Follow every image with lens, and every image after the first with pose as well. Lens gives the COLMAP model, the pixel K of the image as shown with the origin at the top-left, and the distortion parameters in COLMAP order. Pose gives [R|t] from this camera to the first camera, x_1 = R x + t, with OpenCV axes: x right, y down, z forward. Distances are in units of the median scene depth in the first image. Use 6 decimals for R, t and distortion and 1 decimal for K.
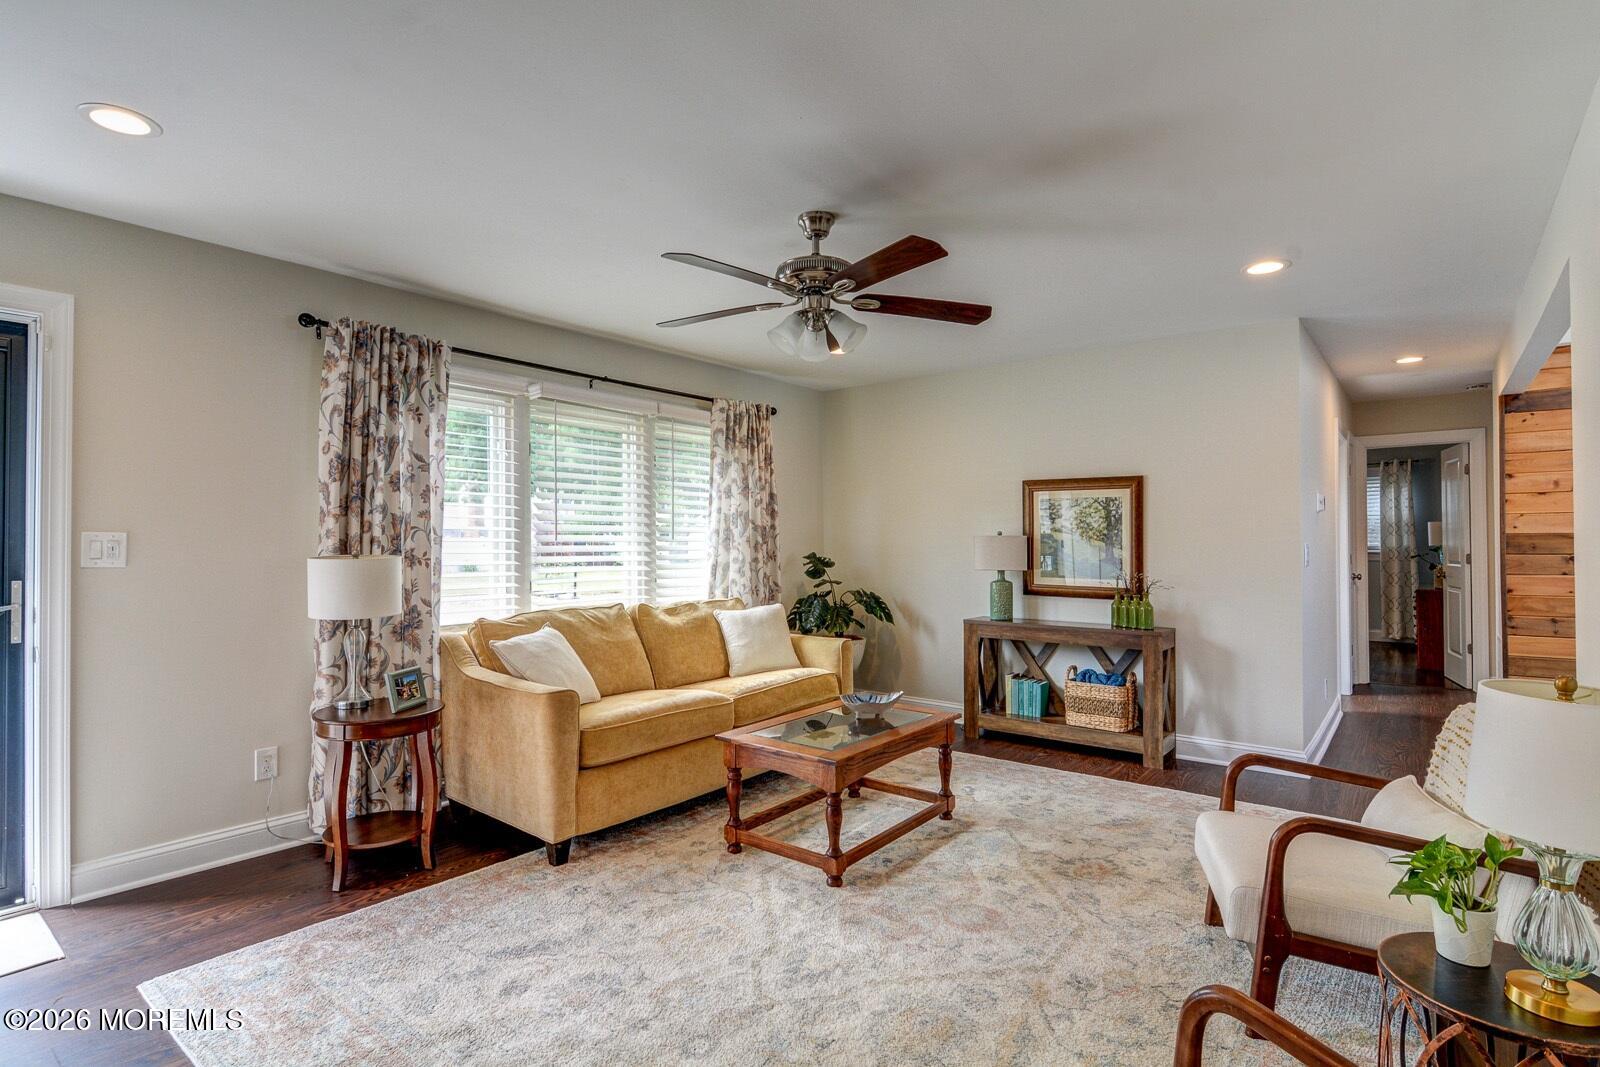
lens RADIAL K [[790.6, 0, 793.5], [0, 790.6, 540.6], [0, 0, 1]] dist [0.013472, -0.007786]
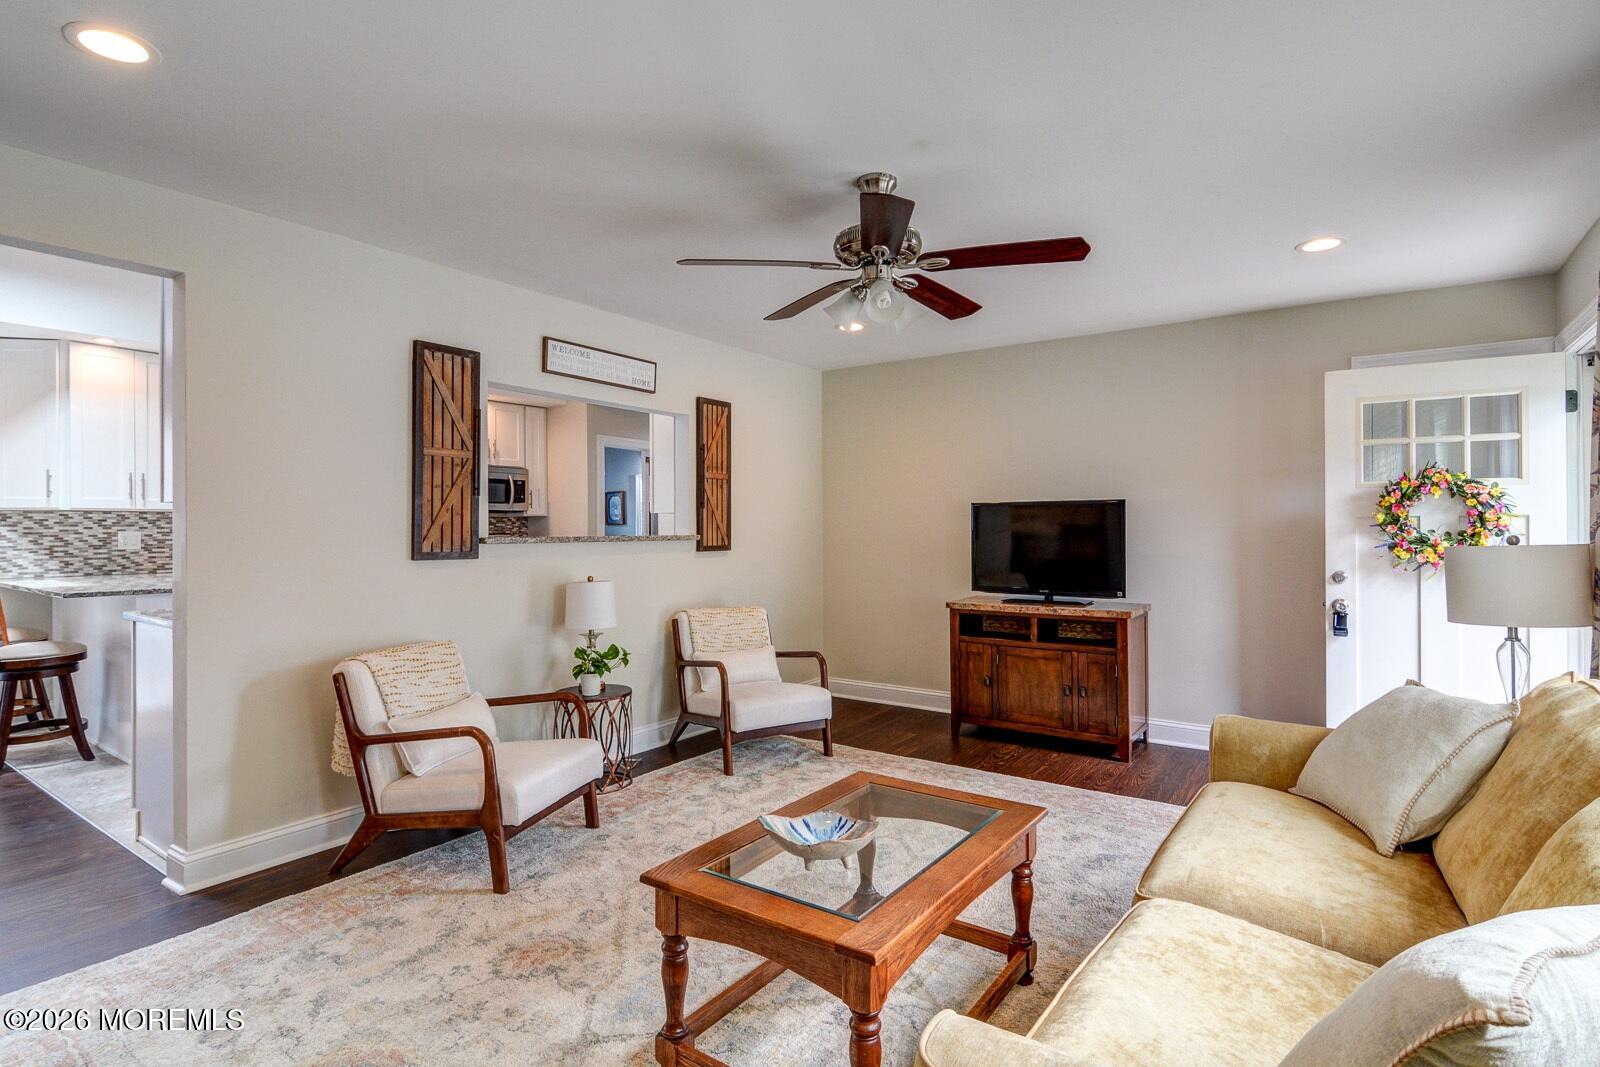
lens RADIAL K [[790.6, 0, 808.4], [0, 790.6, 532.0], [0, 0, 1]] dist [0.013472, -0.007786]
pose [[-0.997914, 0.007079, -0.064168, 0.100261], [0.007090, 0.999975, 0.000058, 0.001617], [0.064167, -0.000397, -0.997939, 1.119200]]
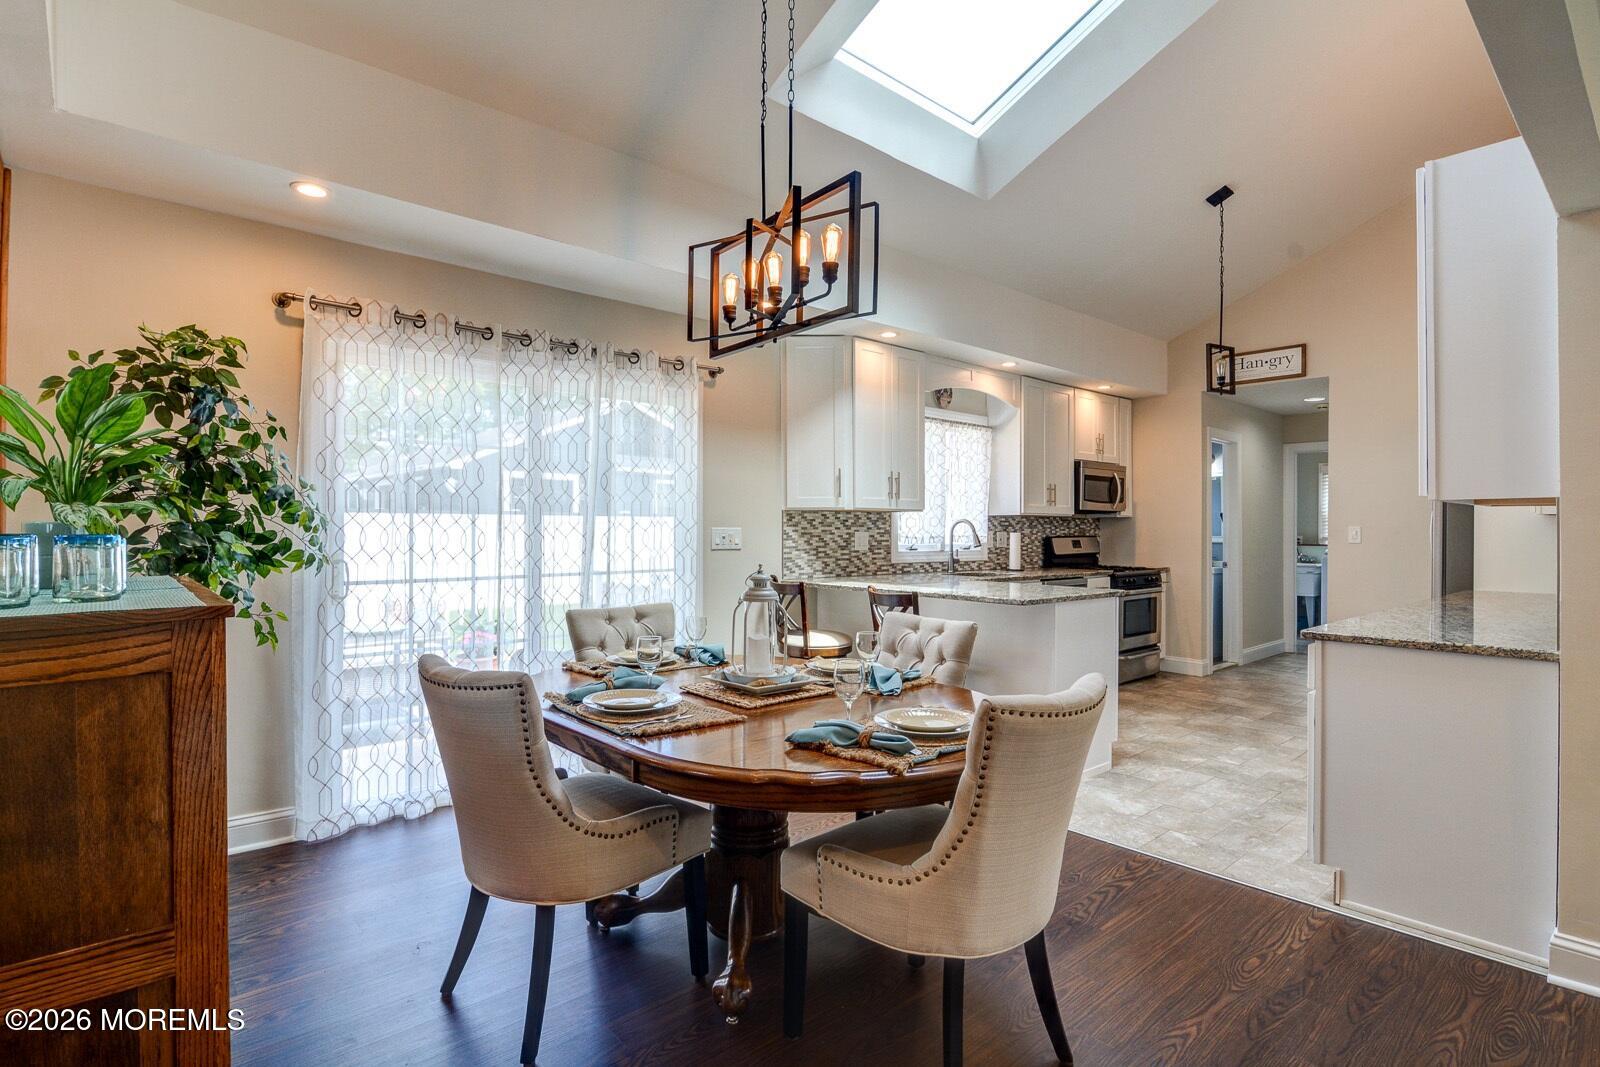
lens RADIAL K [[790.6, 0, 808.6], [0, 790.6, 525.1], [0, 0, 1]] dist [0.013472, -0.007786]
pose [[-0.986163, -0.000527, 0.165777, 0.887621], [-0.002243, 0.999946, -0.010169, -0.004216], [-0.165763, -0.010400, -0.986111, 1.022899]]
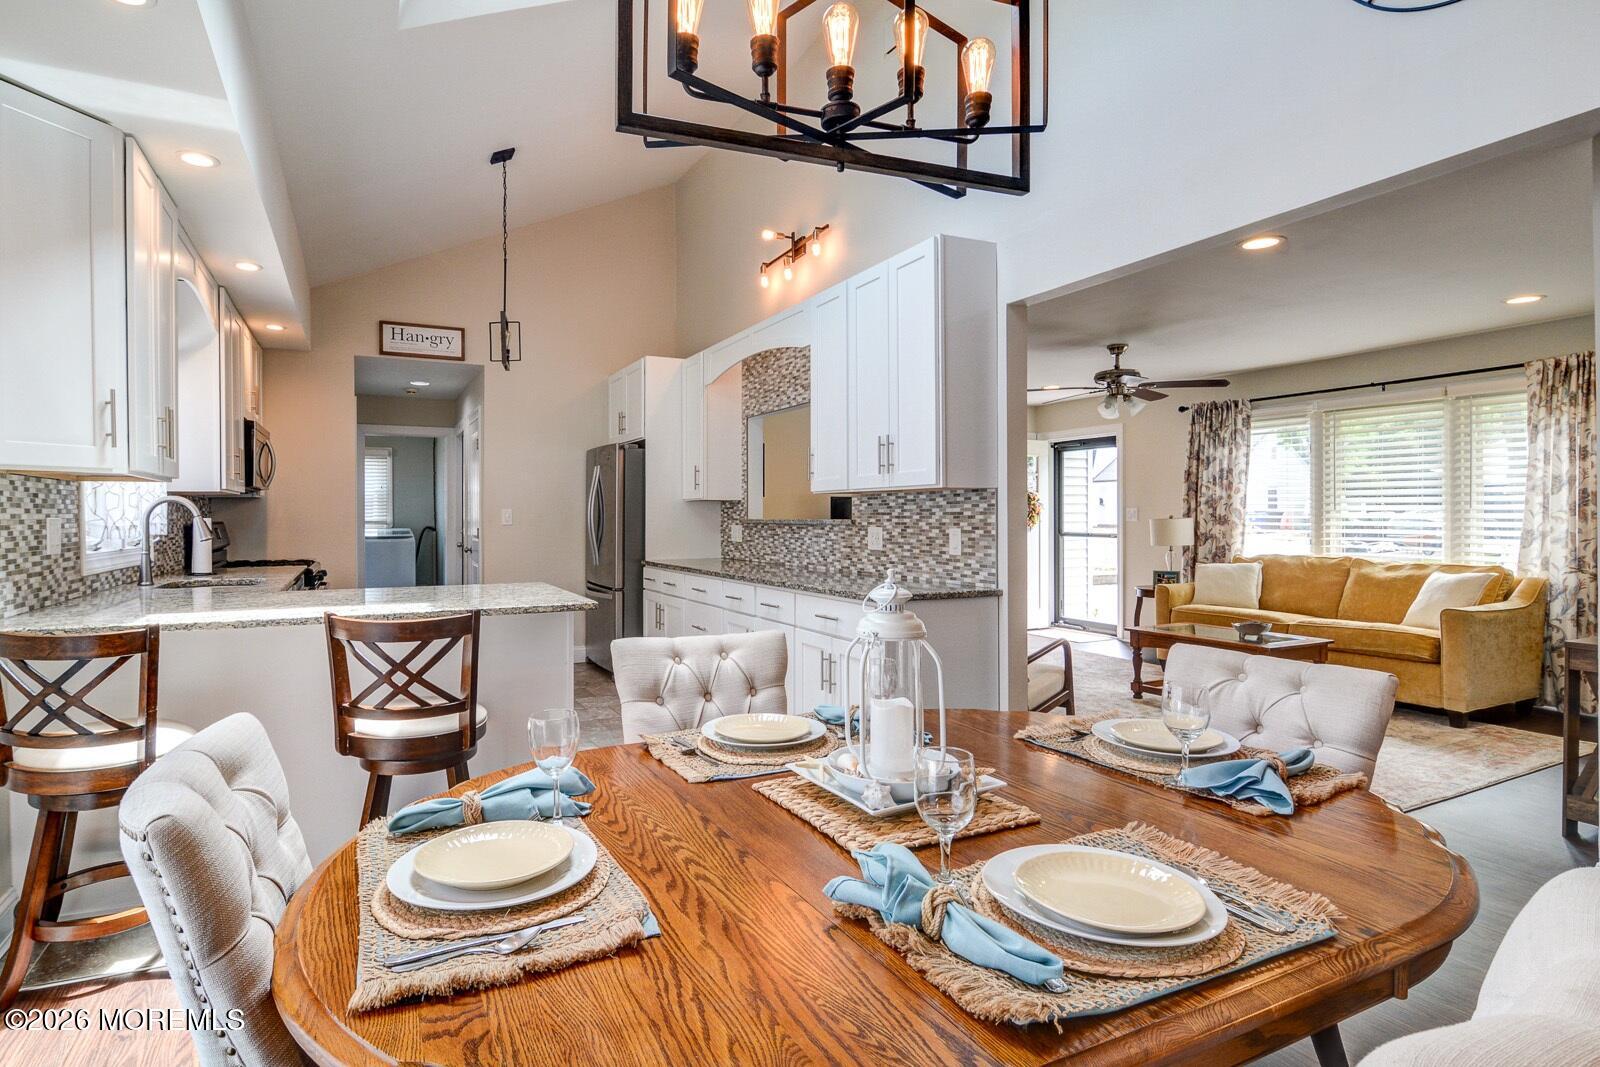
lens RADIAL K [[790.6, 0, 729.4], [0, 790.6, 514.0], [0, 0, 1]] dist [0.013472, -0.007786]
pose [[-0.452689, 0.005344, -0.891652, 1.280768], [0.010257, 0.999947, 0.000785, -0.004661], [0.891609, -0.008790, -0.452720, 0.599731]]
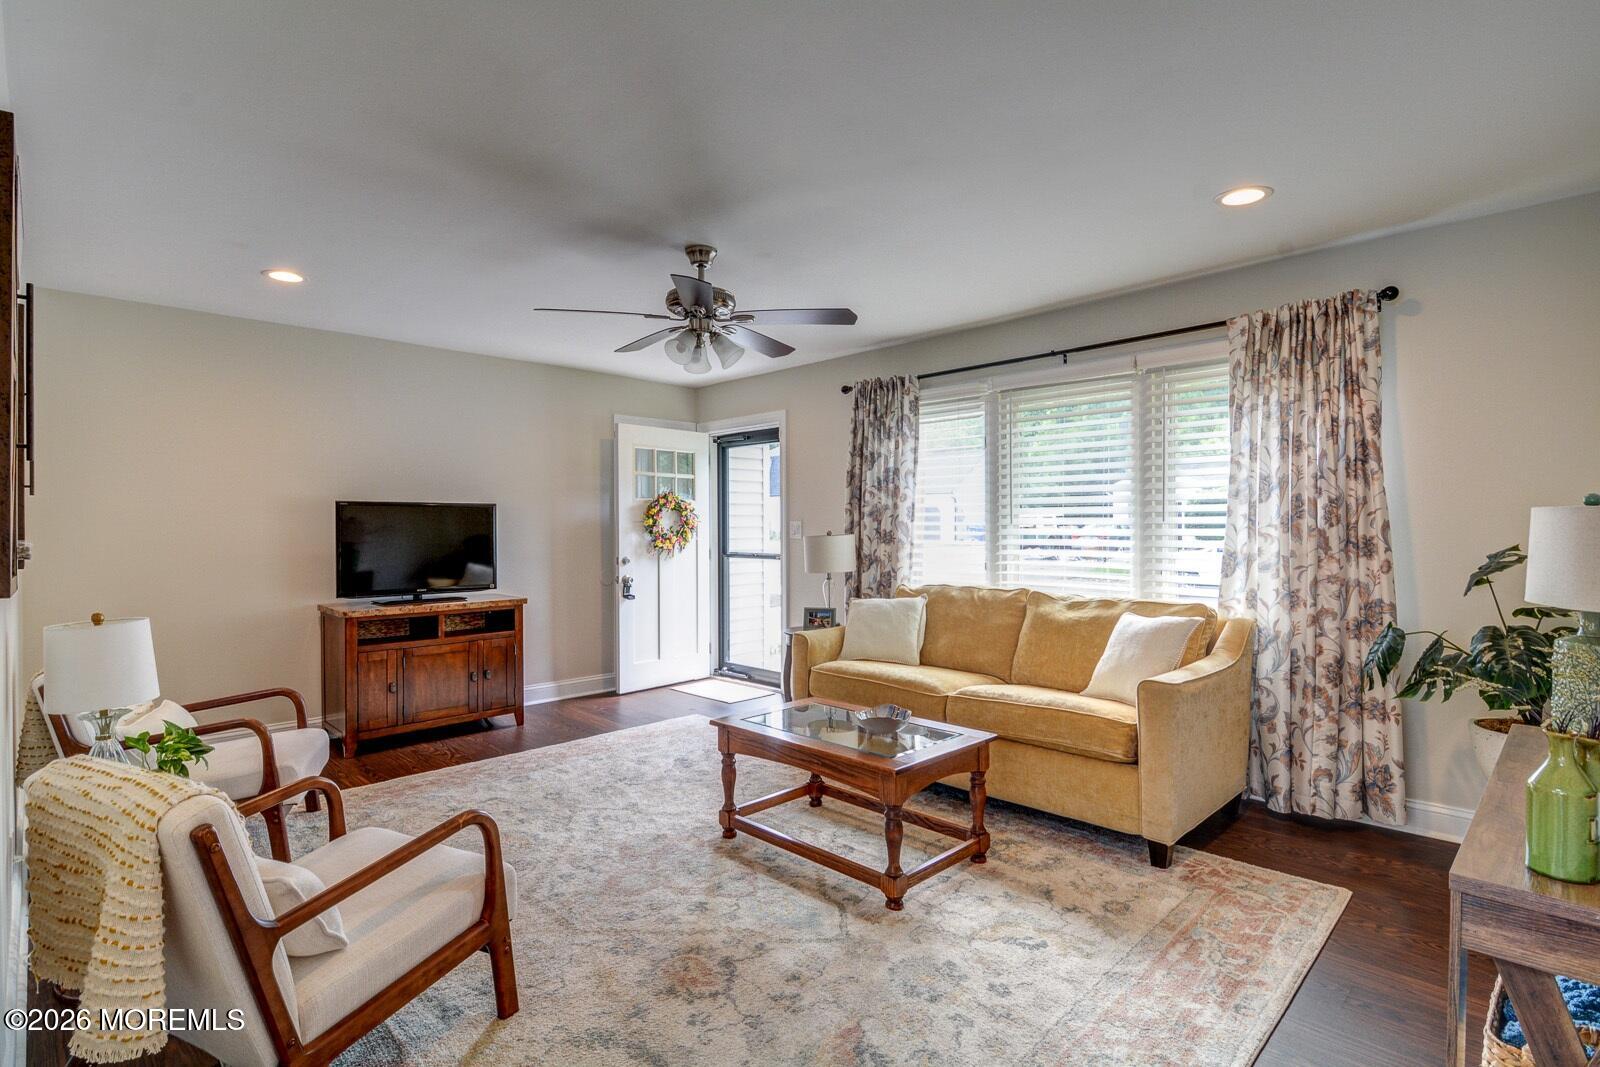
lens RADIAL K [[790.6, 0, 772.1], [0, 790.6, 524.3], [0, 0, 1]] dist [0.013472, -0.007786]
pose [[-0.140747, 0.000220, -0.990046, 0.688778], [0.008843, 0.999960, -0.001035, -0.001497], [0.990006, -0.008901, -0.140744, 0.736196]]
